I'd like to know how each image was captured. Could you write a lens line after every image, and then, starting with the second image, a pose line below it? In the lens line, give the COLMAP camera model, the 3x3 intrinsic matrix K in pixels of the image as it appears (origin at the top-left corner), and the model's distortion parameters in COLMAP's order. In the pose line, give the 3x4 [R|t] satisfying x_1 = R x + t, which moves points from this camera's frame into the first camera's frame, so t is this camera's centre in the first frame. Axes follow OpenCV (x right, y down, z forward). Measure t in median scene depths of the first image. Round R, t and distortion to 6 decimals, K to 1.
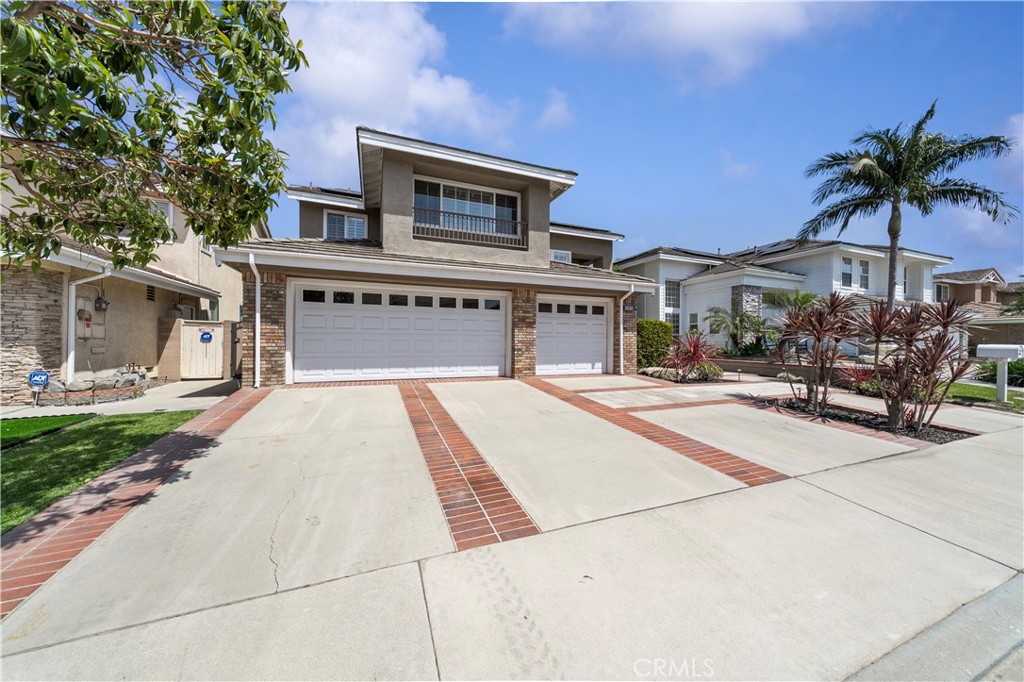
lens RADIAL K [[347.5, 0, 476.7], [0, 347.5, 350.7], [0, 0, 1]] dist [0.002634, -0.000568]
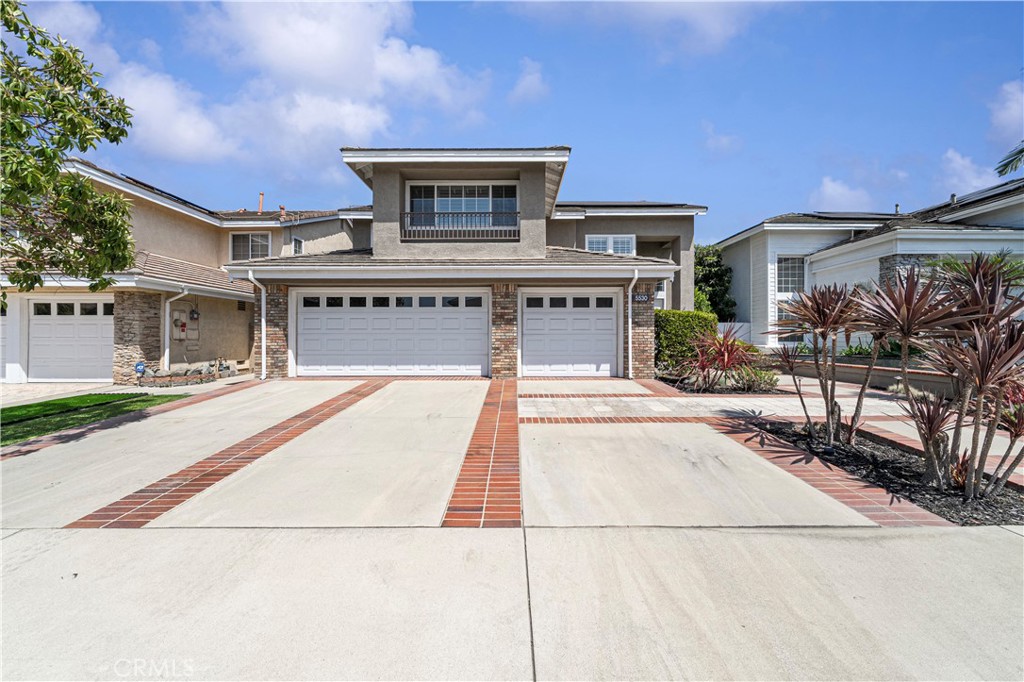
lens RADIAL K [[347.5, 0, 507.6], [0, 347.5, 348.3], [0, 0, 1]] dist [0.002634, -0.000568]
pose [[0.932261, 0.002606, -0.361778, 0.493755], [-0.002434, 0.999997, 0.000930, -0.004478], [0.361779, 0.000013, 0.932264, 0.134671]]
